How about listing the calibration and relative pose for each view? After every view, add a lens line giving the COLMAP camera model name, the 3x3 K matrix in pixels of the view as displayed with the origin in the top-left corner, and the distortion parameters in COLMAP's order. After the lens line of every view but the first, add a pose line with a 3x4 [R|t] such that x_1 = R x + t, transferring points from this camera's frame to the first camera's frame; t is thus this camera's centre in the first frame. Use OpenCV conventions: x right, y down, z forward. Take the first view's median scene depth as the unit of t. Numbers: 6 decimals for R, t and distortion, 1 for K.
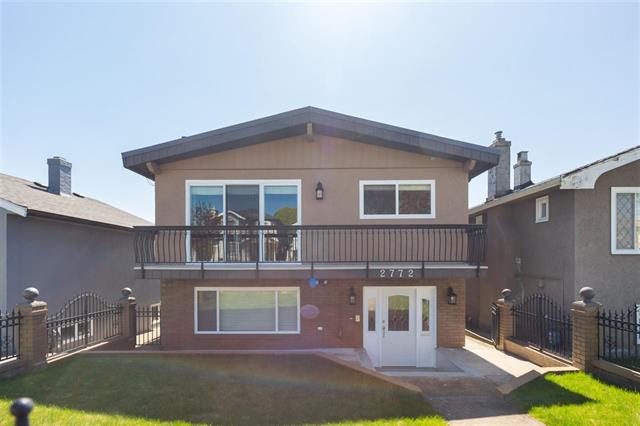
lens RADIAL K [[326.5, 0, 326.5], [0, 326.5, 190.8], [0, 0, 1]] dist [-0.004000, 0.000561]
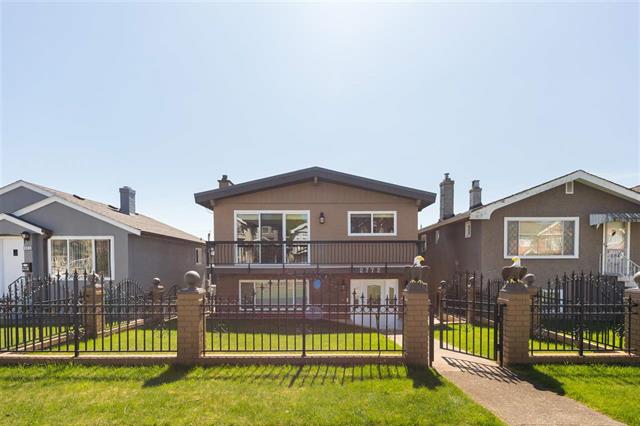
lens RADIAL K [[326.5, 0, 319.7], [0, 326.5, 213.5], [0, 0, 1]] dist [-0.004000, 0.000561]
pose [[0.999874, -0.002379, -0.015701, -0.007743], [0.003327, 0.998156, 0.060618, -0.113823], [0.015528, -0.060662, 0.998038, -0.538136]]
